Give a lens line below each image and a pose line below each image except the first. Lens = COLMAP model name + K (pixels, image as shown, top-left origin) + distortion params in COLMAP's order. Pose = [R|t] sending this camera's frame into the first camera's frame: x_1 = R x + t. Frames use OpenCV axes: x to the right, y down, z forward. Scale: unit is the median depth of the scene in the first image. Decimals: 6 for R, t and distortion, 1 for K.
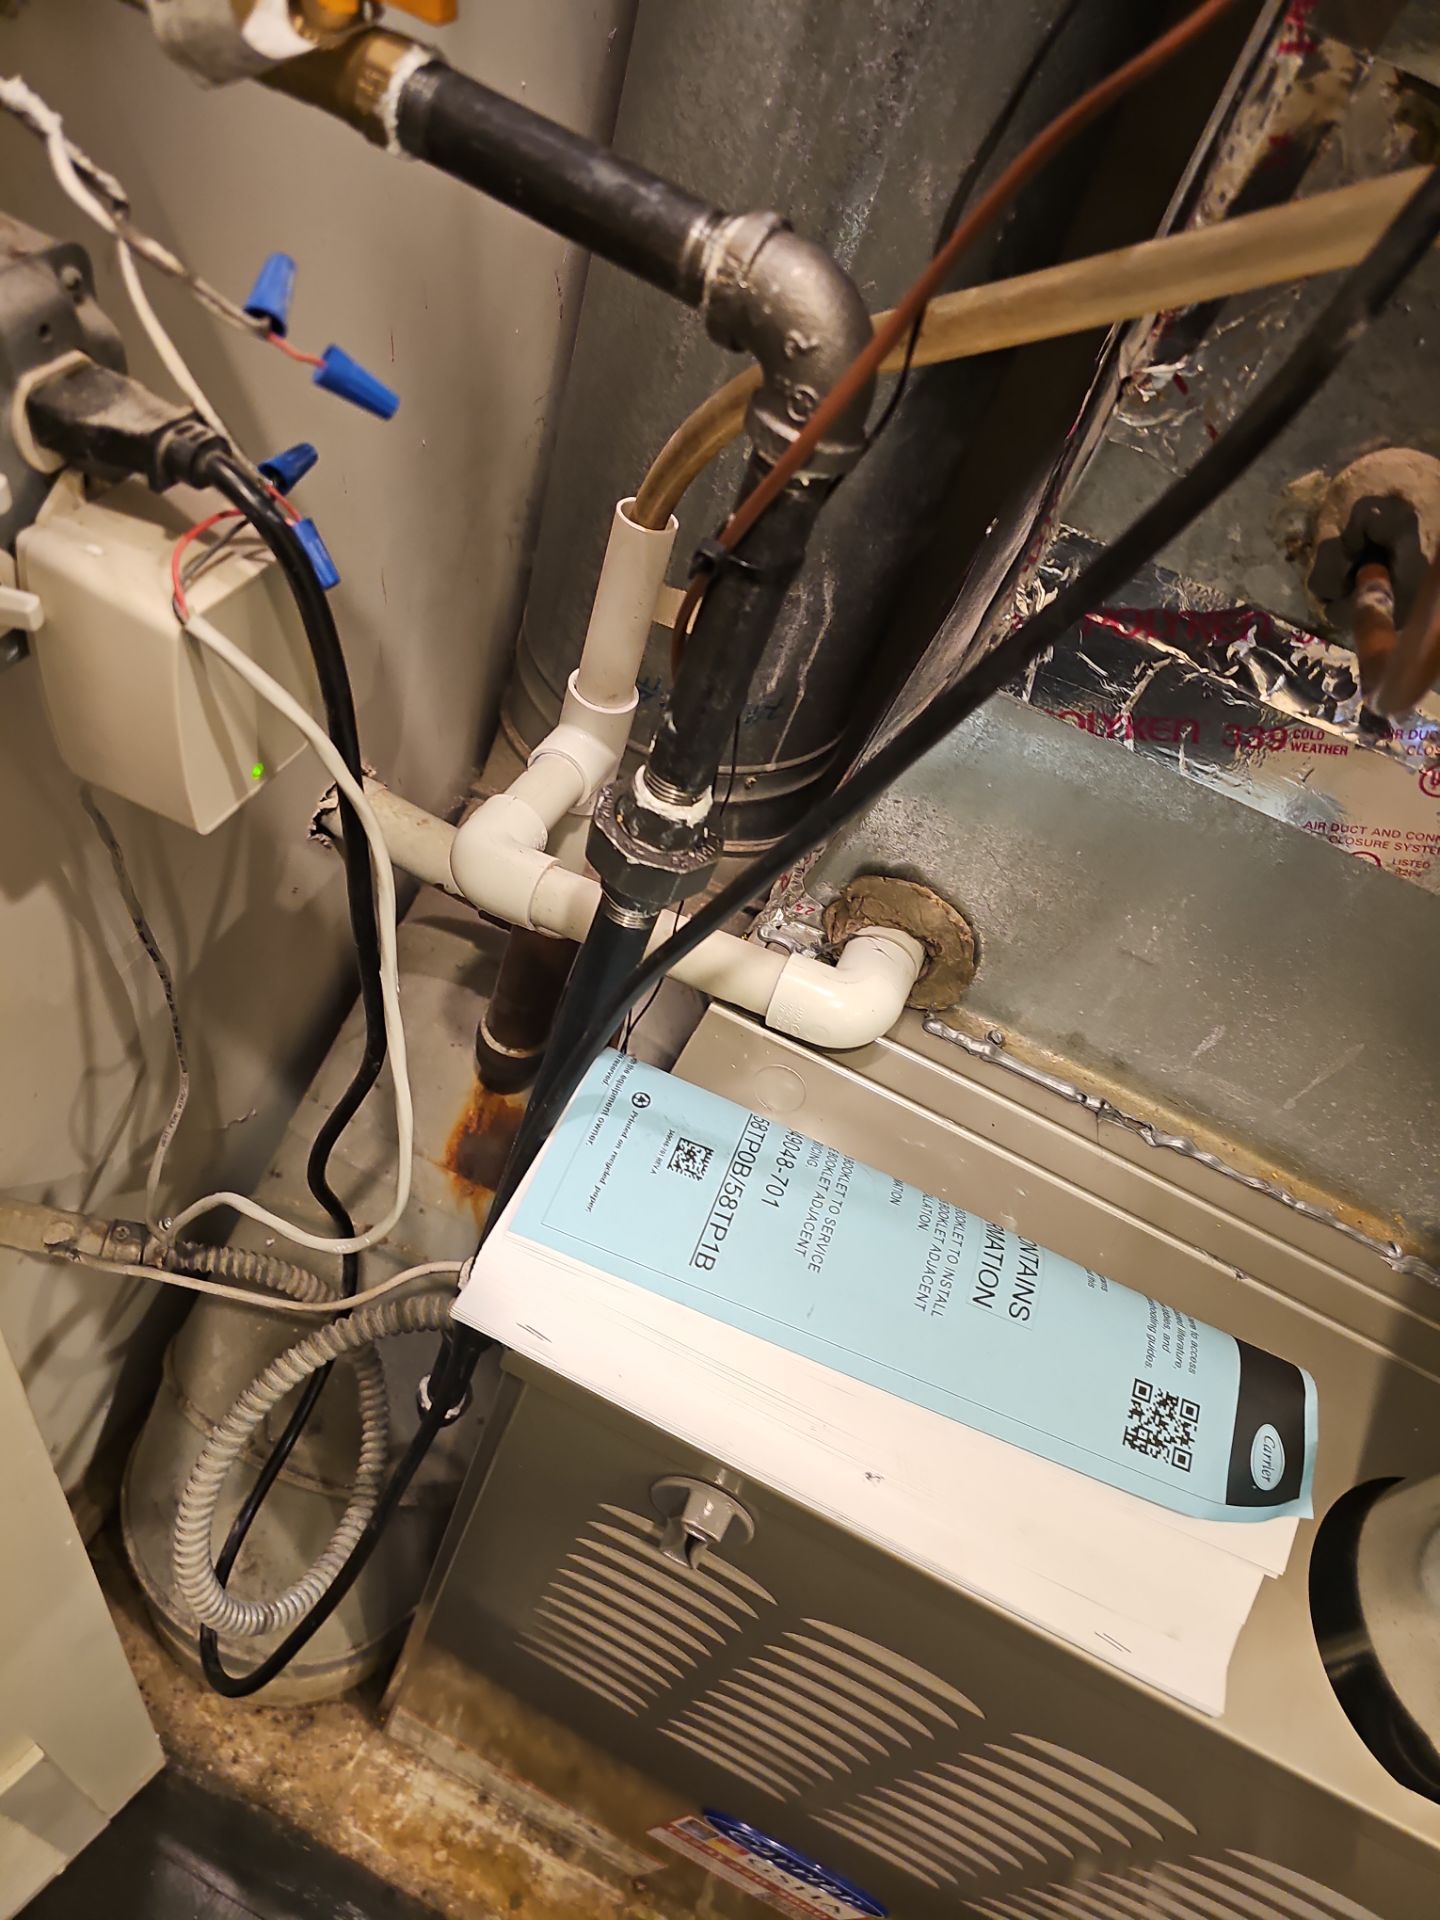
lens RADIAL K [[1282.6, 0, 728.9], [0, 1282.6, 936.7], [0, 0, 1]] dist [0.048067, -0.064449]
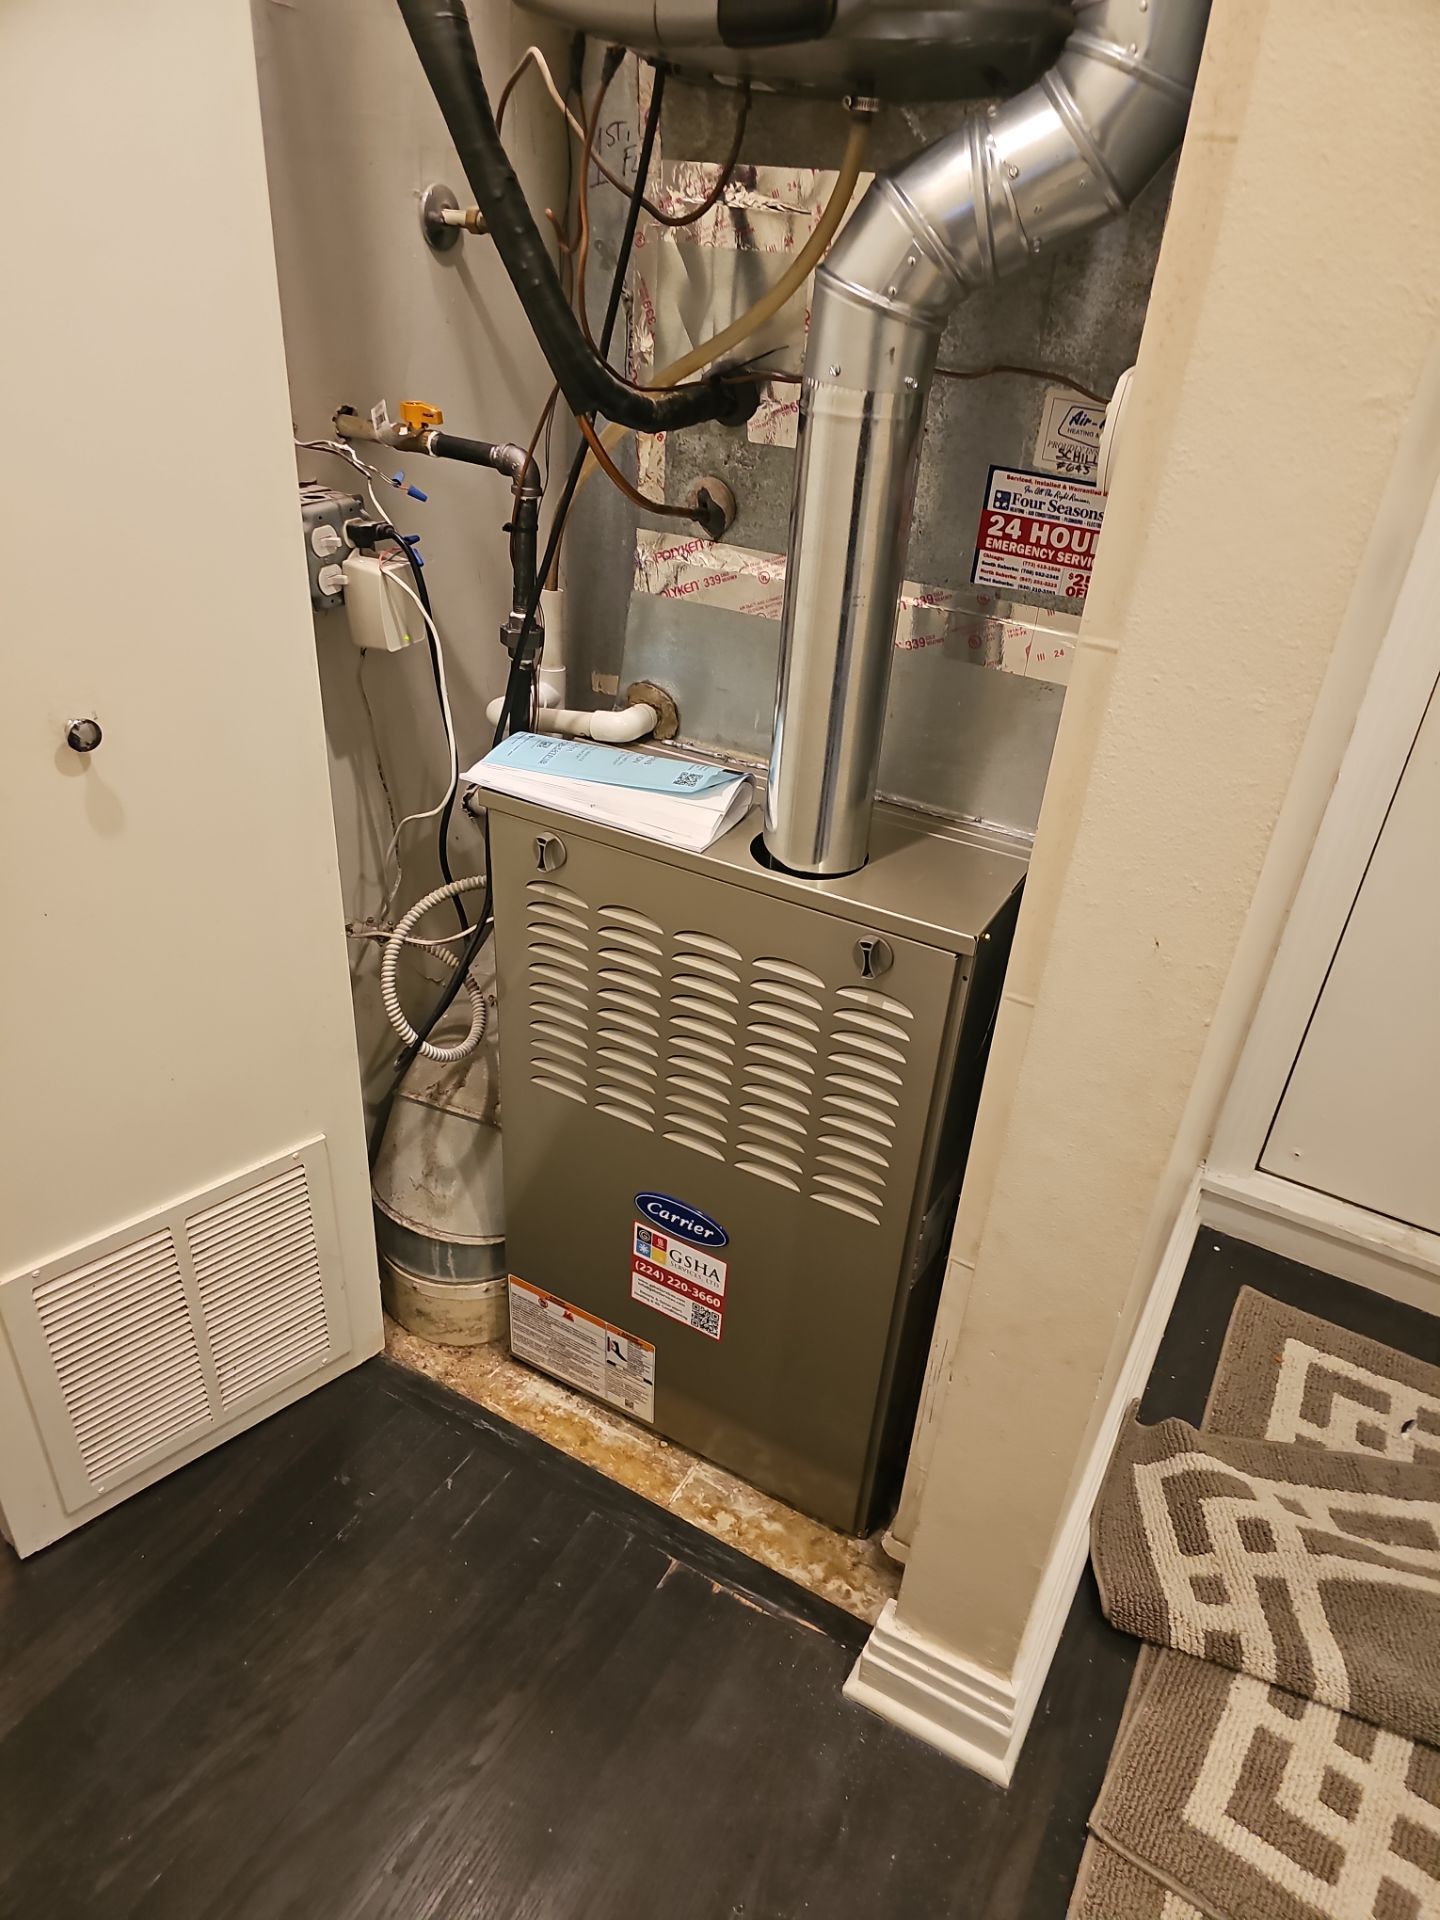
lens RADIAL K [[1282.6, 0, 728.9], [0, 1282.6, 936.7], [0, 0, 1]] dist [0.048067, -0.064449]
pose [[0.973585, -0.130101, -0.187632, 0.839429], [0.053989, 0.929651, -0.364465, 1.608978], [0.221850, 0.344708, 0.912118, -1.368850]]
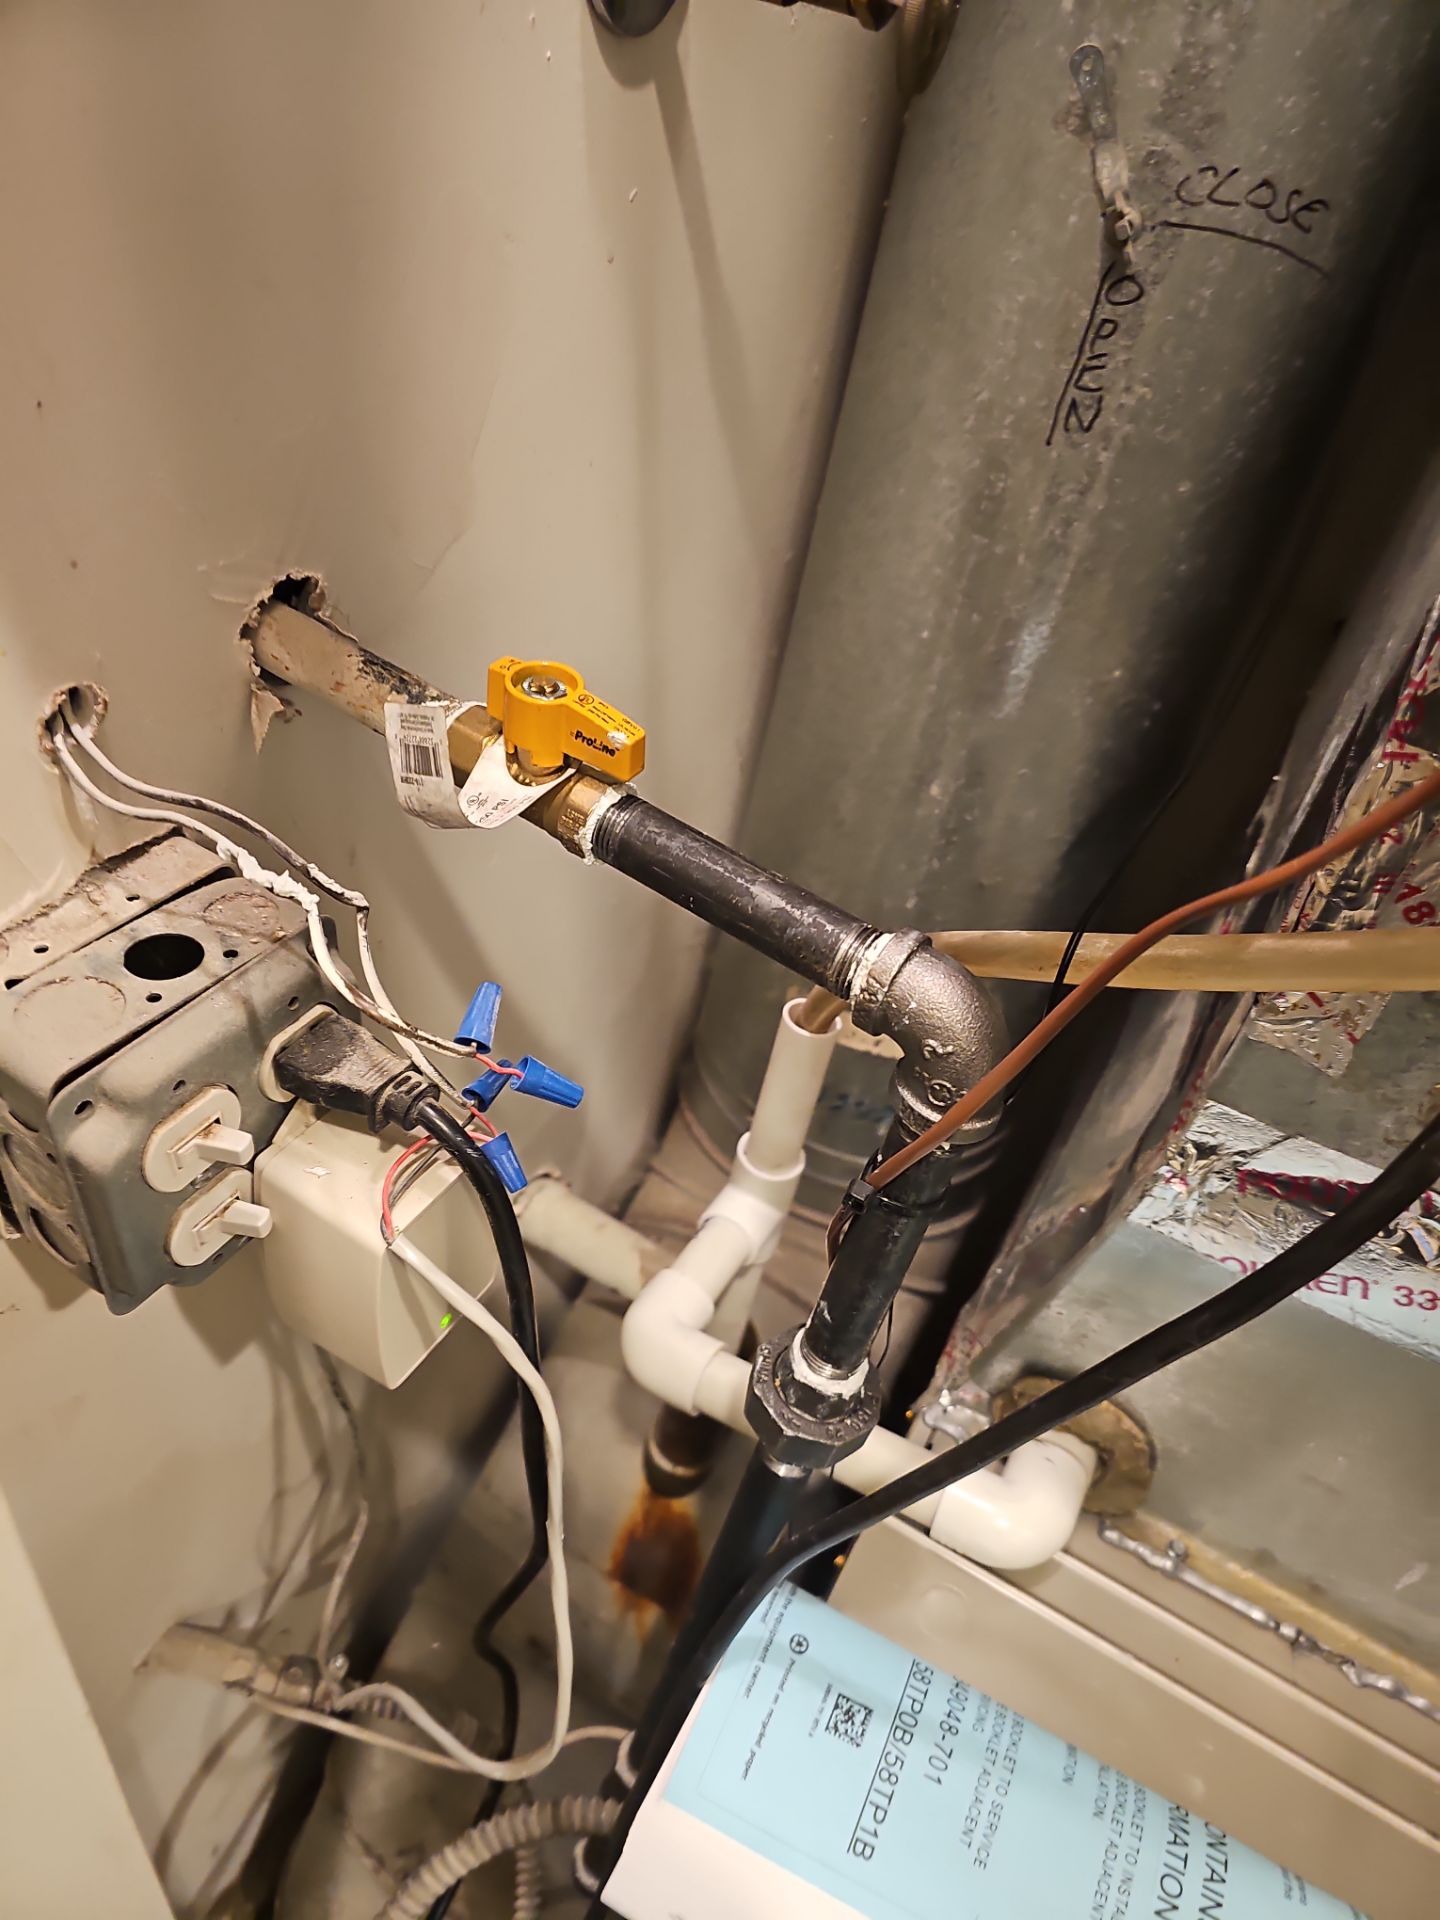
lens RADIAL K [[1282.6, 0, 728.9], [0, 1282.6, 936.7], [0, 0, 1]] dist [0.048067, -0.064449]
pose [[0.990091, -0.008164, -0.140186, 0.021375], [-0.018853, 0.981543, -0.190312, -0.215901], [0.139153, 0.191069, 0.971663, -0.071331]]
